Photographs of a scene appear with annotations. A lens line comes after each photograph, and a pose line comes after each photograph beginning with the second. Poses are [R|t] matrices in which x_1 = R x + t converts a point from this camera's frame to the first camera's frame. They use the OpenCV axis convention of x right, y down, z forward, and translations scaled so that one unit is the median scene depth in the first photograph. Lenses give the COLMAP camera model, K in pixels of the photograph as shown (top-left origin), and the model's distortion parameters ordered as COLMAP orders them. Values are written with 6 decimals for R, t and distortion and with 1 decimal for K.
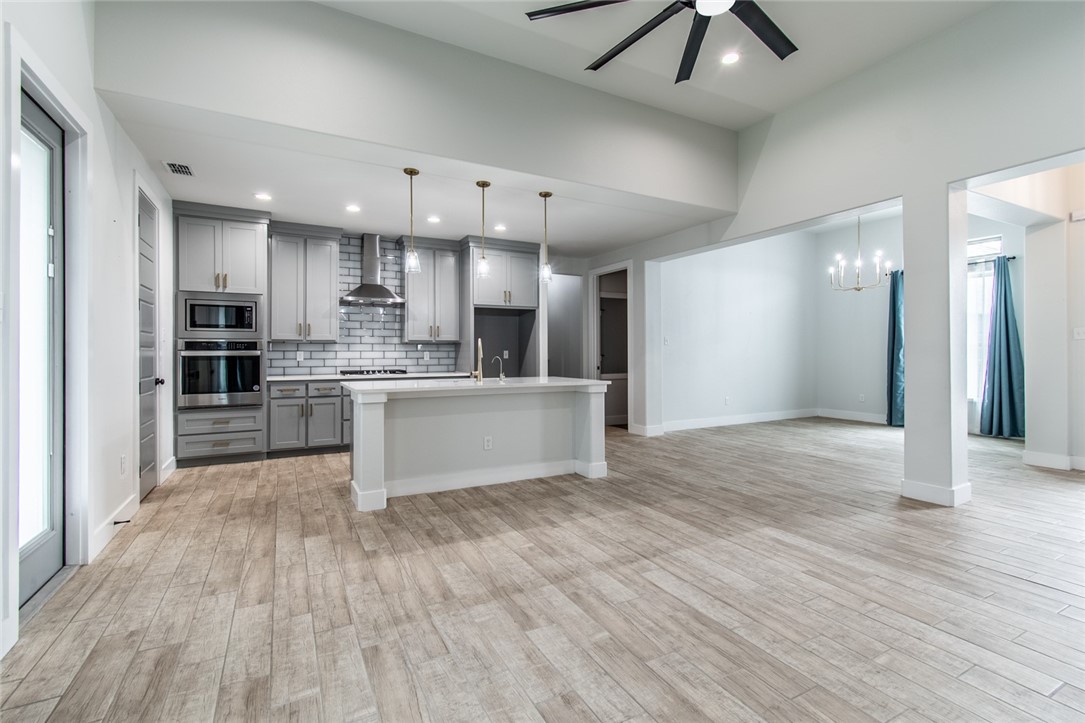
lens RADIAL K [[485.7, 0, 540.0], [0, 485.7, 352.8], [0, 0, 1]] dist [0.005291, -0.001353]
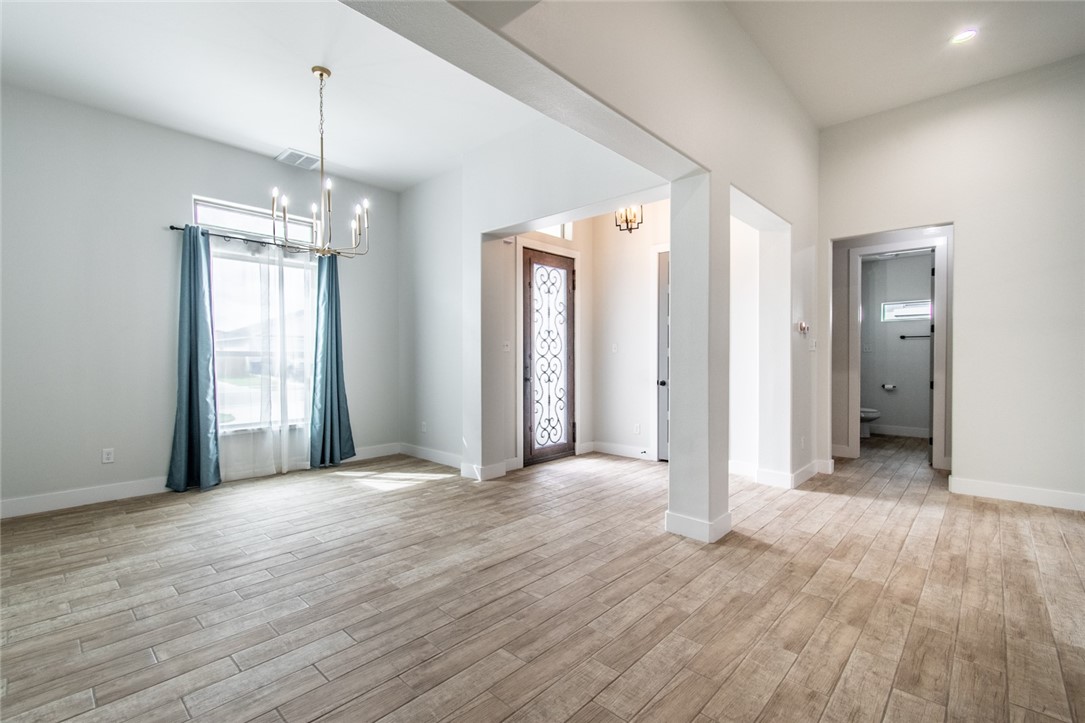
lens RADIAL K [[485.7, 0, 538.2], [0, 485.7, 363.6], [0, 0, 1]] dist [0.005291, -0.001353]
pose [[-0.323452, -0.008886, 0.946203, 0.090235], [0.002429, 0.999945, 0.010222, -0.017171], [-0.946242, 0.005605, -0.323412, 1.869942]]
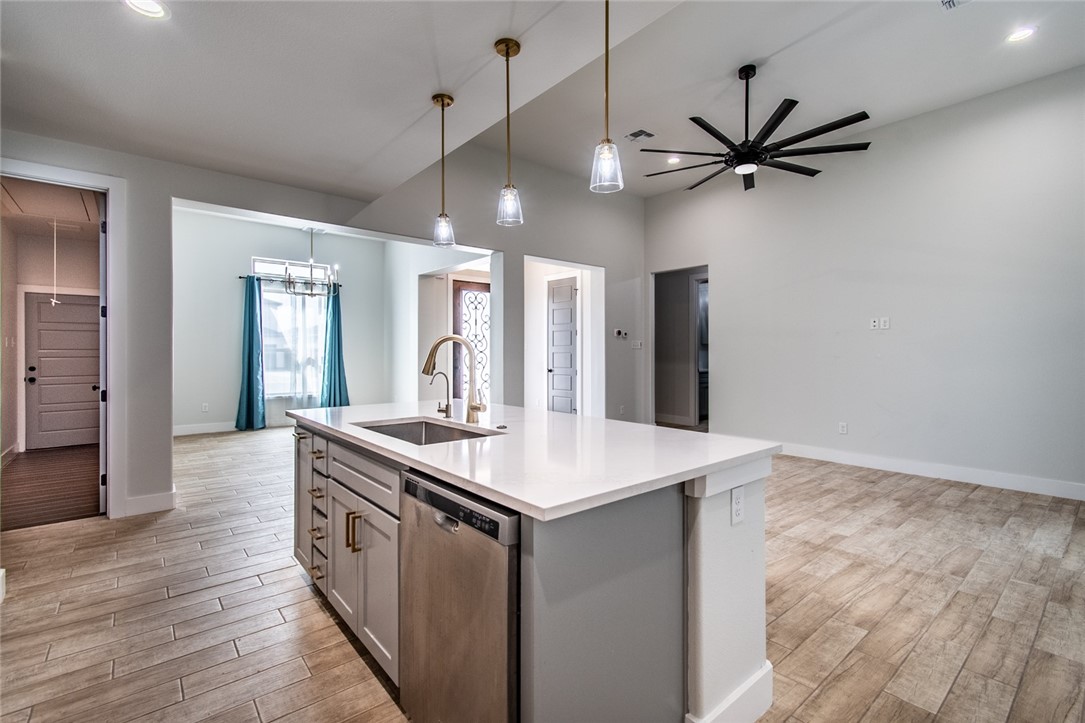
lens RADIAL K [[485.7, 0, 538.7], [0, 485.7, 353.0], [0, 0, 1]] dist [0.005291, -0.001353]
pose [[-0.199632, 0.001567, 0.979870, -0.875251], [0.000266, 0.999999, -0.001545, -0.016374], [-0.979871, -0.000048, -0.199633, 1.452741]]
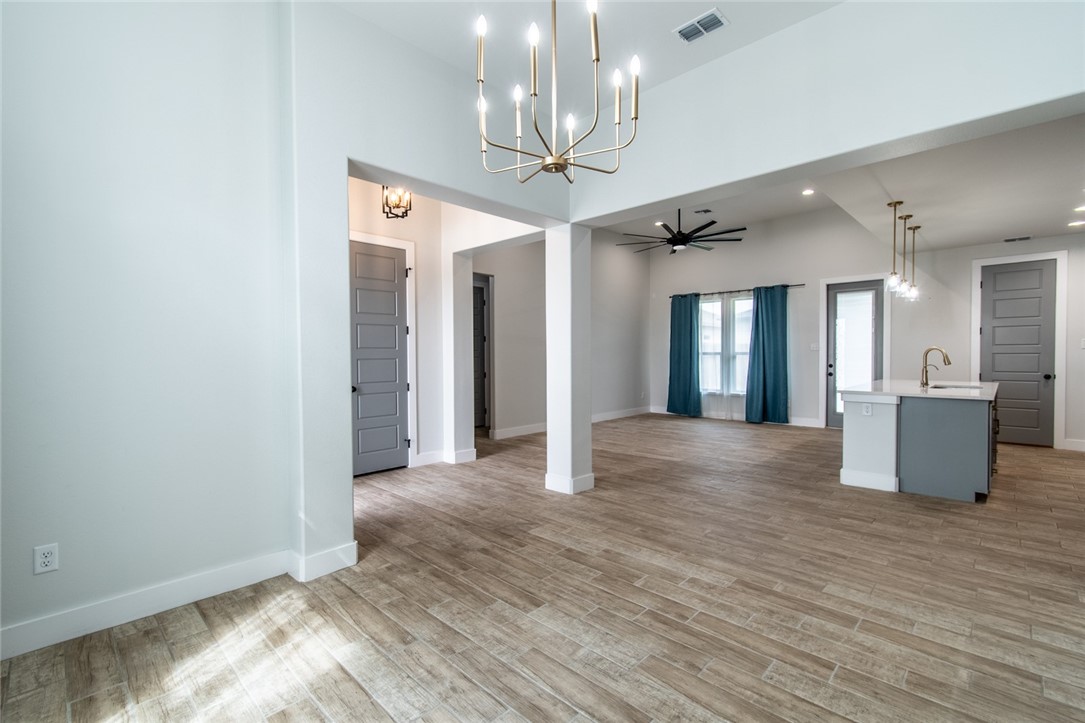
lens RADIAL K [[485.7, 0, 539.1], [0, 485.7, 363.1], [0, 0, 1]] dist [0.005291, -0.001353]
pose [[-0.951736, 0.016406, -0.306479, 1.488590], [0.011070, 0.999755, 0.019143, -0.035234], [0.306718, 0.014827, -0.951685, 2.520407]]
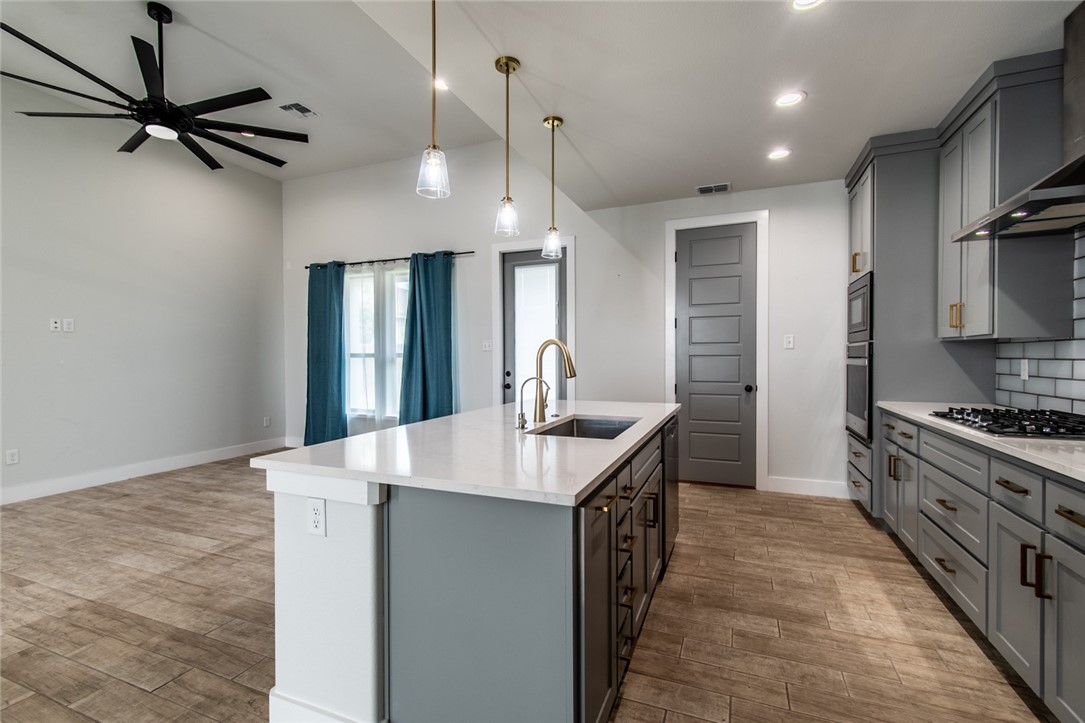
lens RADIAL K [[485.7, 0, 540.3], [0, 485.7, 362.1], [0, 0, 1]] dist [0.005291, -0.001353]
pose [[-0.770555, 0.012575, -0.637249, 0.293467], [0.006396, 0.999908, 0.011998, -0.016829], [0.637341, 0.005170, -0.770564, 1.975469]]
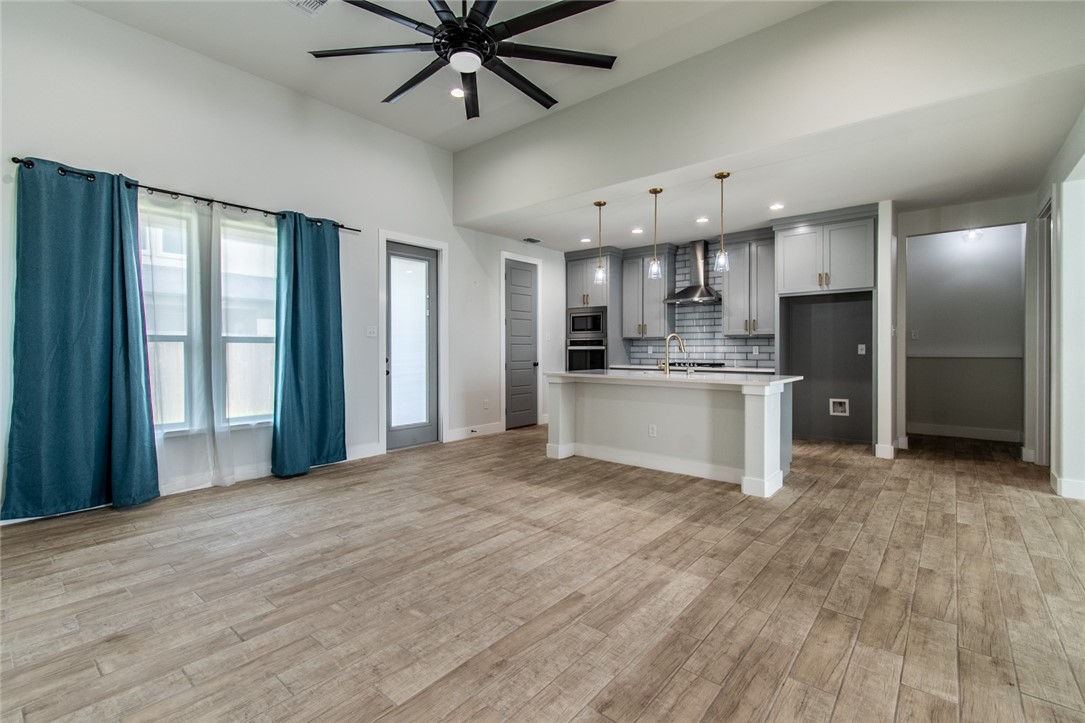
lens RADIAL K [[485.7, 0, 539.8], [0, 485.7, 356.0], [0, 0, 1]] dist [0.005291, -0.001353]
pose [[0.369831, 0.015327, -0.928973, 1.073884], [0.002454, 0.999844, 0.017474, -0.001290], [0.929096, -0.008742, 0.369736, 0.486712]]
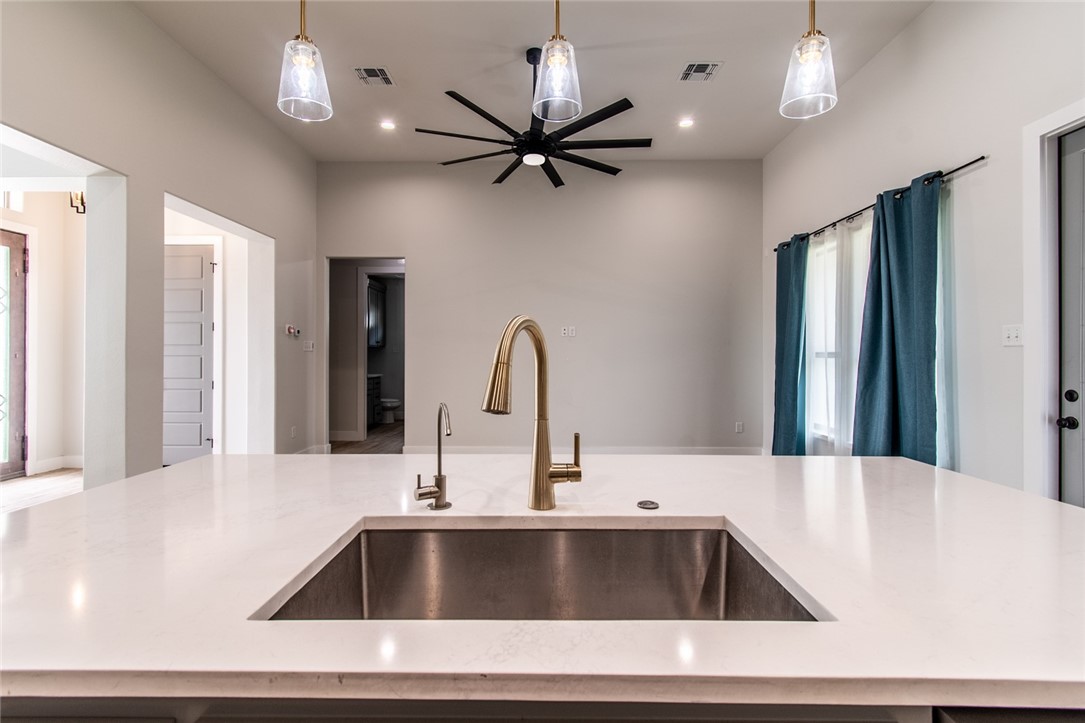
lens RADIAL K [[485.7, 0, 539.0], [0, 485.7, 352.3], [0, 0, 1]] dist [0.005291, -0.001353]
pose [[-0.874293, 0.004940, 0.485373, -0.329516], [0.000117, 0.999950, -0.009967, -0.017484], [-0.485398, -0.008658, -0.874251, 1.690104]]
